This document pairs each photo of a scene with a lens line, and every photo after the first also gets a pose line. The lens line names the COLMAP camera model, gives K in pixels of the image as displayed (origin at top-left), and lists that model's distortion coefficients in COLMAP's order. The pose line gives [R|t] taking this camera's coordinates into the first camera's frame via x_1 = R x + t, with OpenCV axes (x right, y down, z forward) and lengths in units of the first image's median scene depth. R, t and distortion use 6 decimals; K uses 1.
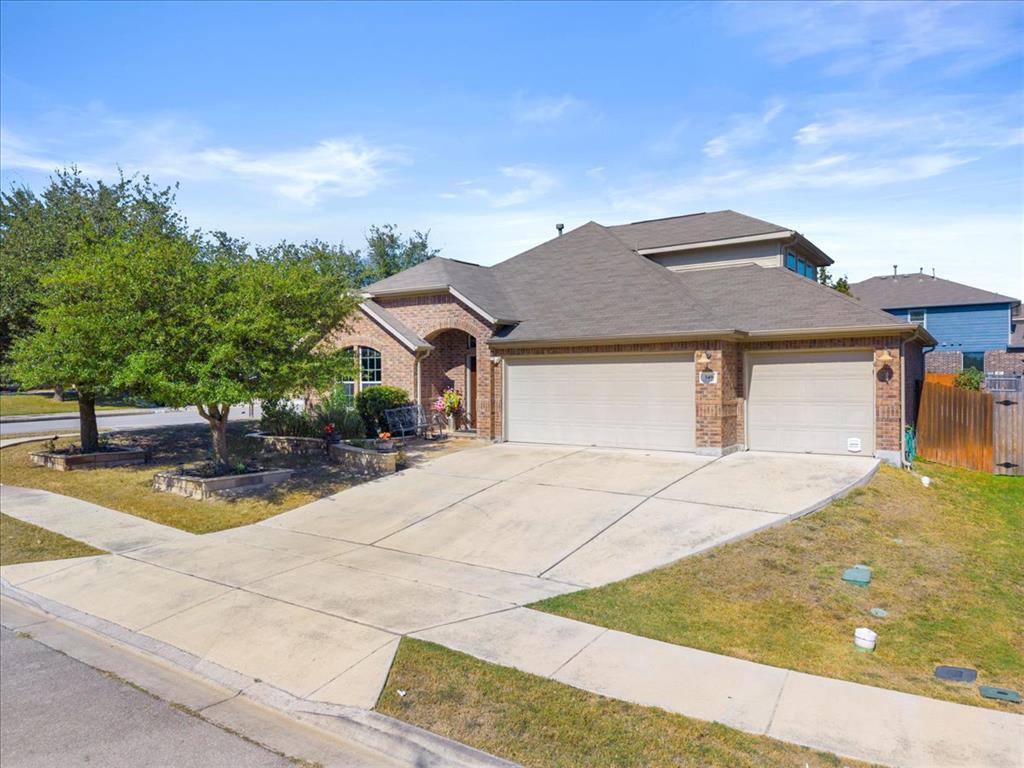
lens RADIAL K [[702.5, 0, 511.8], [0, 702.5, 383.5], [0, 0, 1]] dist [0.013562, -0.012106]
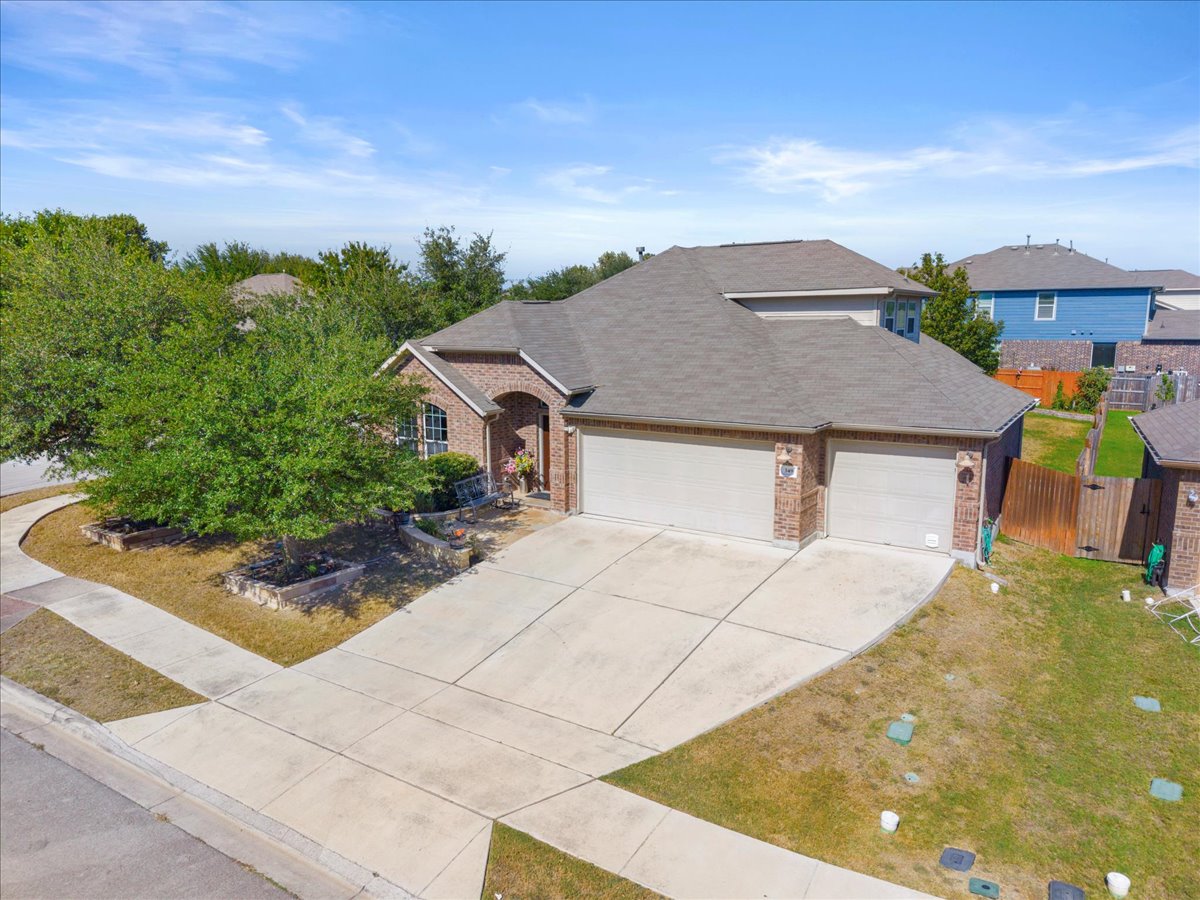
lens RADIAL K [[823.3, 0, 599.9], [0, 823.3, 452.5], [0, 0, 1]] dist [0.013562, -0.012106]
pose [[0.999852, -0.001618, 0.017132, -0.001383], [-0.001174, 0.986834, 0.161735, -0.210259], [-0.017168, -0.161731, 0.986686, -0.112336]]
